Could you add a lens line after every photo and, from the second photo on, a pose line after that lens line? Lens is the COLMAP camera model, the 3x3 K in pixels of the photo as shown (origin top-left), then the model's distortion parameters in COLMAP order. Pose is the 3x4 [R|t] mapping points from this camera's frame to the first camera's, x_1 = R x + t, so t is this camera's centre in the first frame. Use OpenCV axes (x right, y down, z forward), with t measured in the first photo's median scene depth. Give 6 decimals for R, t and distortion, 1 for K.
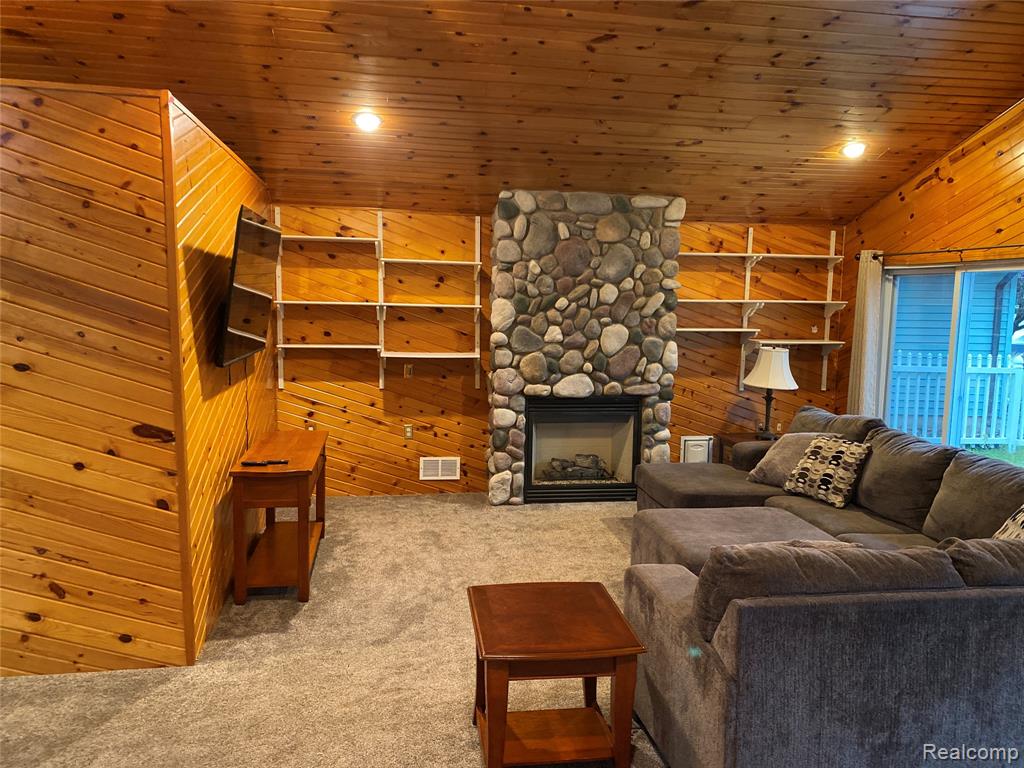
lens RADIAL K [[779.9, 0, 518.2], [0, 779.9, 386.7], [0, 0, 1]] dist [0.095320, -0.142966]
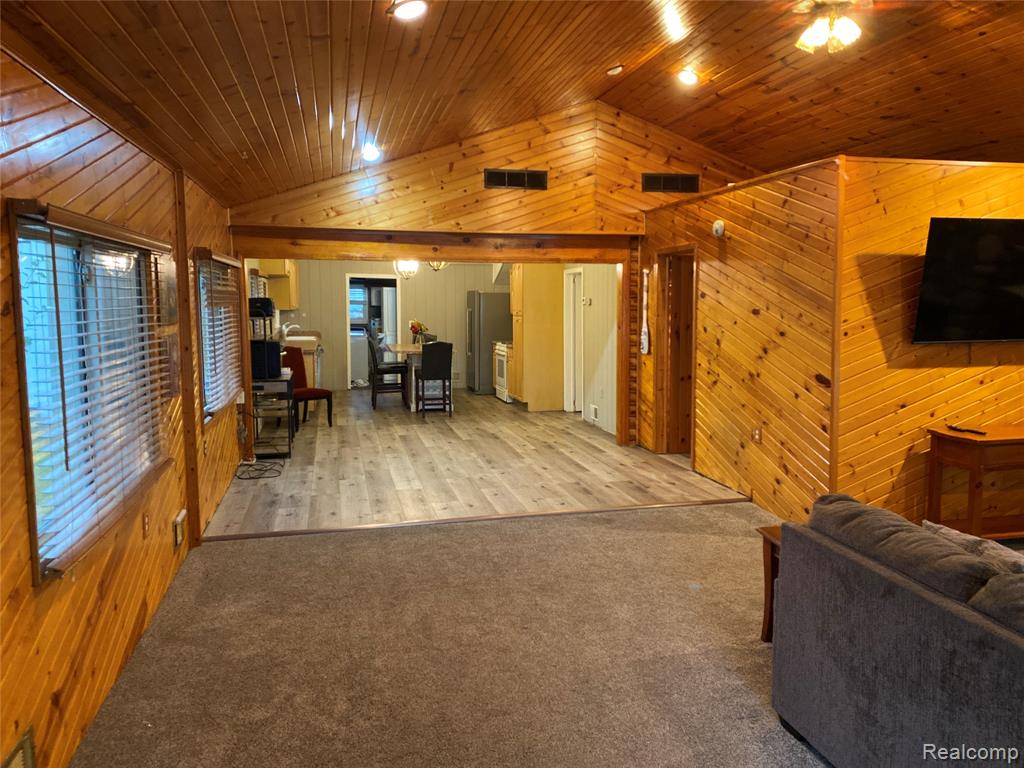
lens RADIAL K [[774.5, 0, 533.0], [0, 774.5, 385.2], [0, 0, 1]] dist [0.020822, -0.003176]
pose [[0.067817, 0.096242, -0.993045, 0.547260], [-0.106939, 0.990304, 0.088674, -0.002884], [0.991950, 0.100182, 0.077451, 0.179124]]
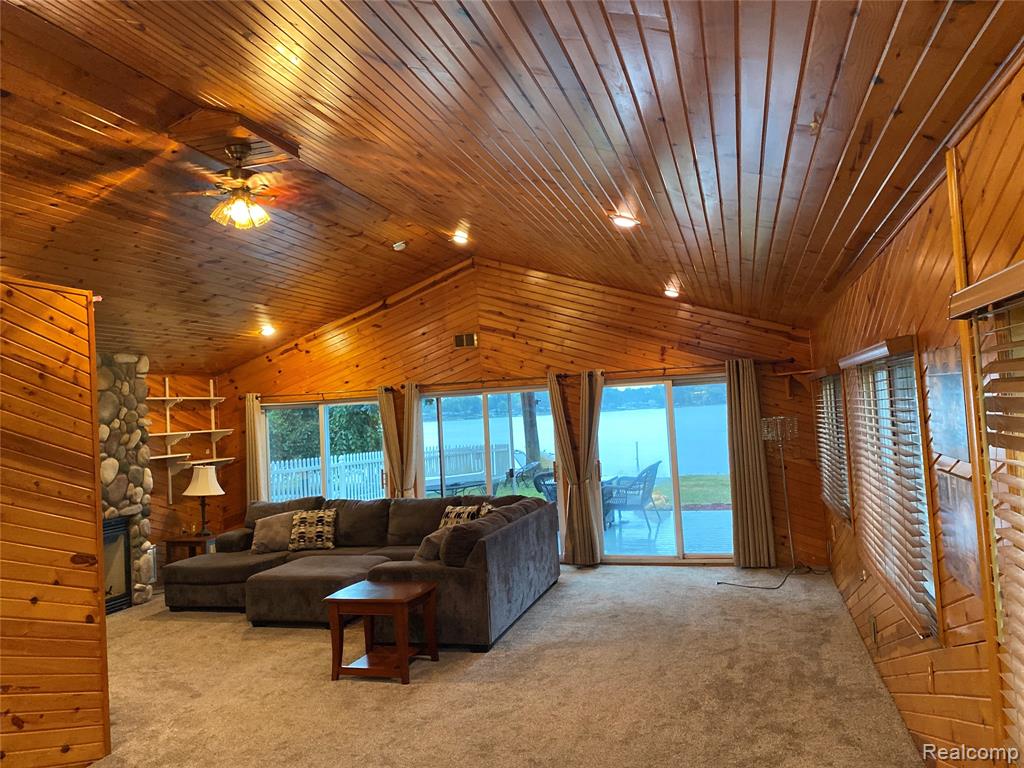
lens RADIAL K [[774.5, 0, 533.0], [0, 774.5, 385.2], [0, 0, 1]] dist [0.020822, -0.003176]
pose [[0.426729, -0.010785, 0.904315, -0.675740], [0.162088, 0.984650, -0.064743, -0.008278], [-0.889736, 0.174206, 0.421927, -0.091097]]
